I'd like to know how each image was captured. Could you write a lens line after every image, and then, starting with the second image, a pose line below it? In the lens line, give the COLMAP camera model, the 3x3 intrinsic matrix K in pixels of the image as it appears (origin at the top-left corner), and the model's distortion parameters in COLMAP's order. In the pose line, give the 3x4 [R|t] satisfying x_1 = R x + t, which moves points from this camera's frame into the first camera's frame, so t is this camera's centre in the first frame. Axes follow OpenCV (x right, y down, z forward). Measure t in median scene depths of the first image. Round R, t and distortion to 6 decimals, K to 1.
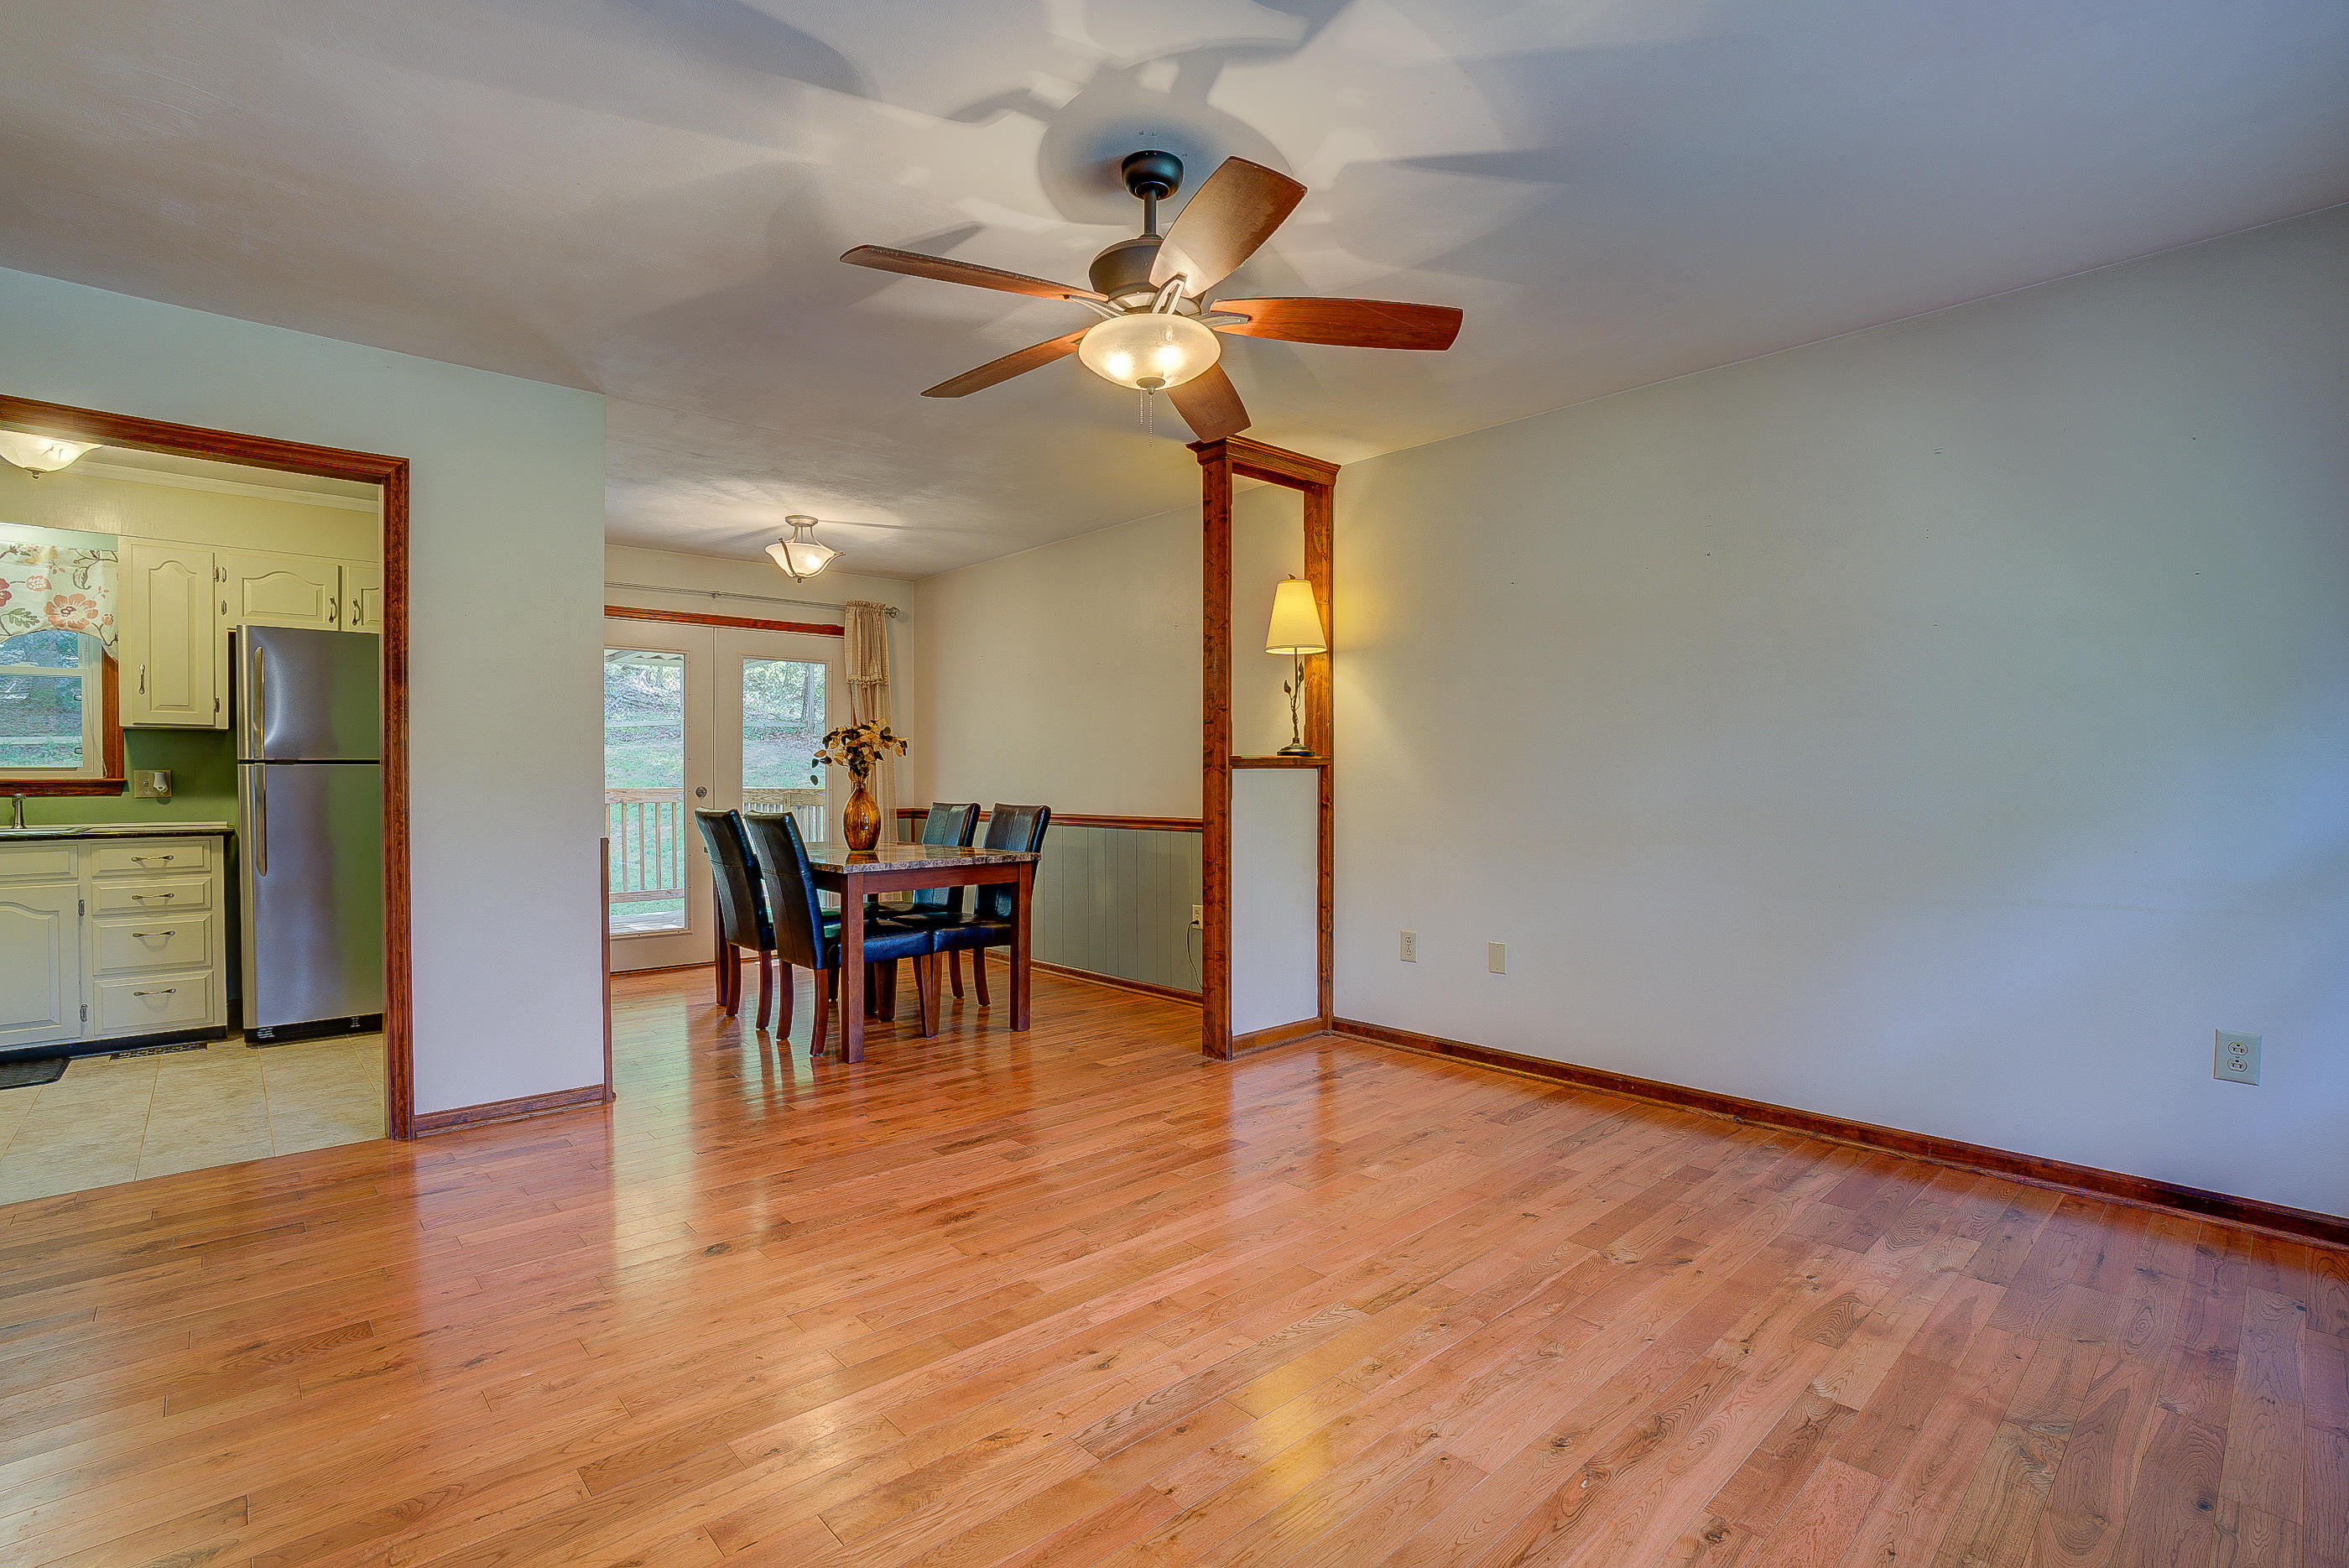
lens RADIAL K [[1097.9, 0, 1178.3], [0, 1097.9, 797.3], [0, 0, 1]] dist [-0.067655, 0.023454]
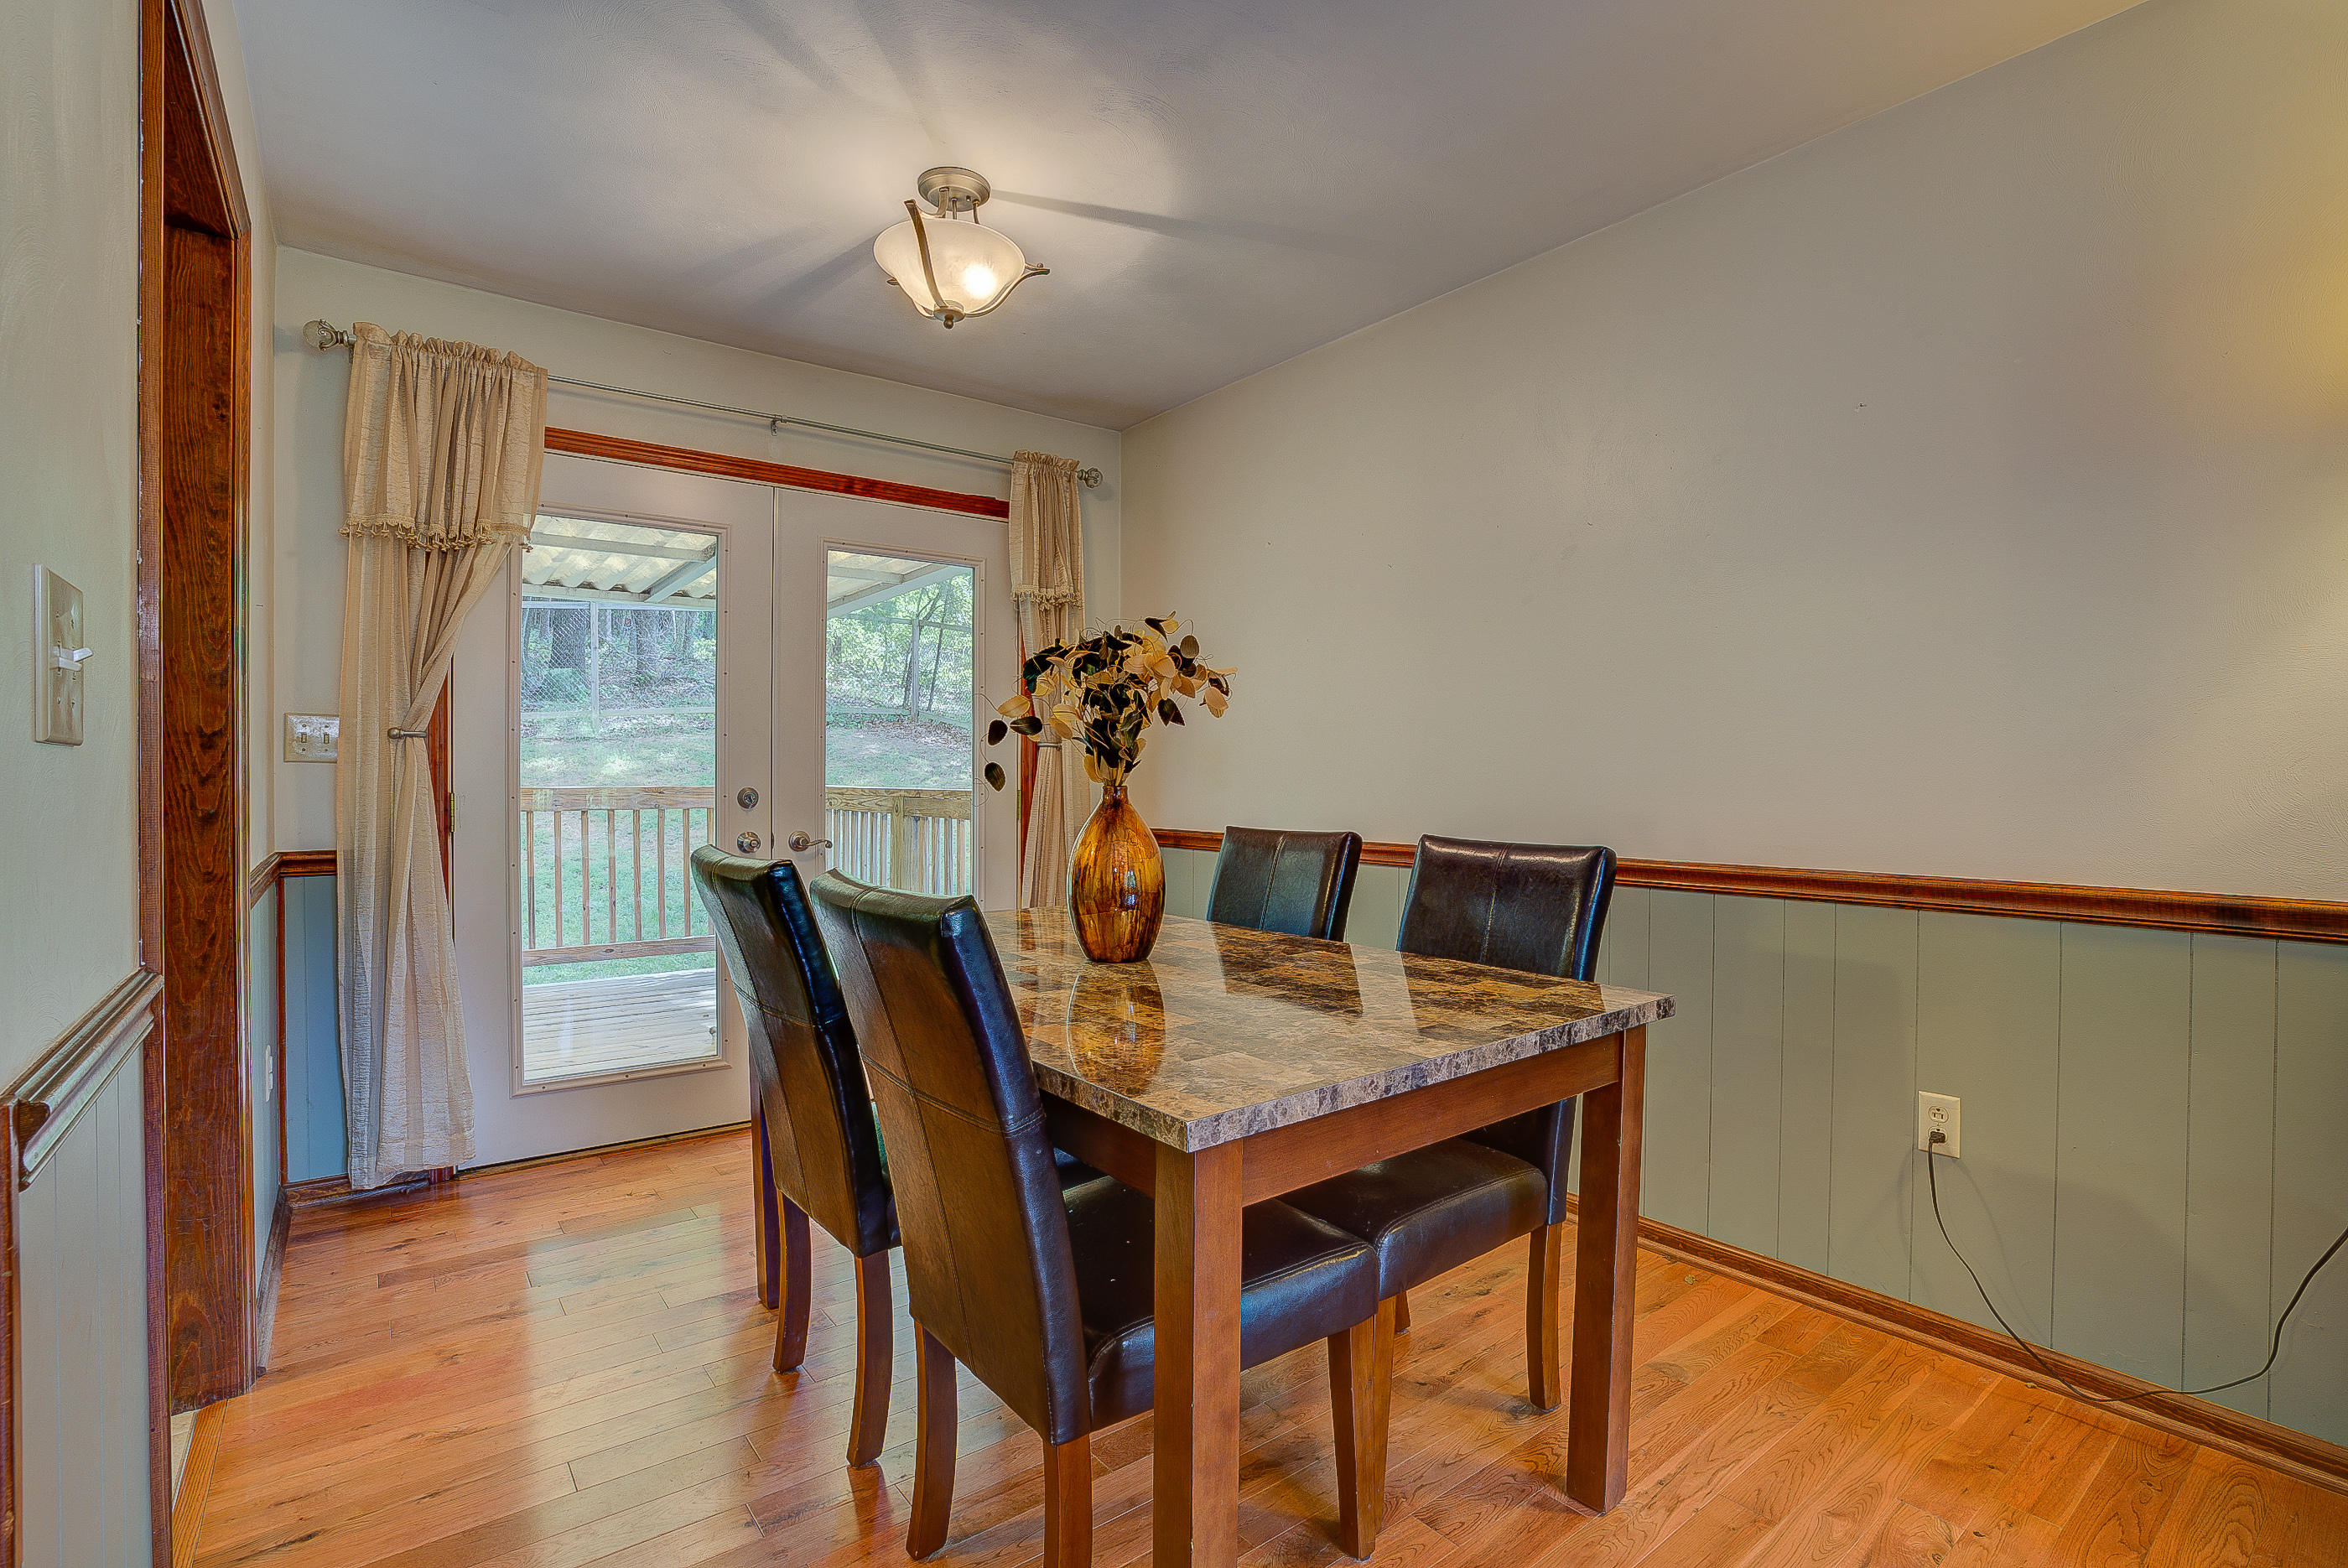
lens RADIAL K [[1096.2, 0, 1213.5], [0, 1096.2, 769.7], [0, 0, 1]] dist [-0.073255, 0.027446]
pose [[0.998731, -0.001284, -0.050348, -0.238442], [0.000318, 0.999815, -0.019206, -0.010759], [0.050363, 0.019166, 0.998547, 0.619199]]
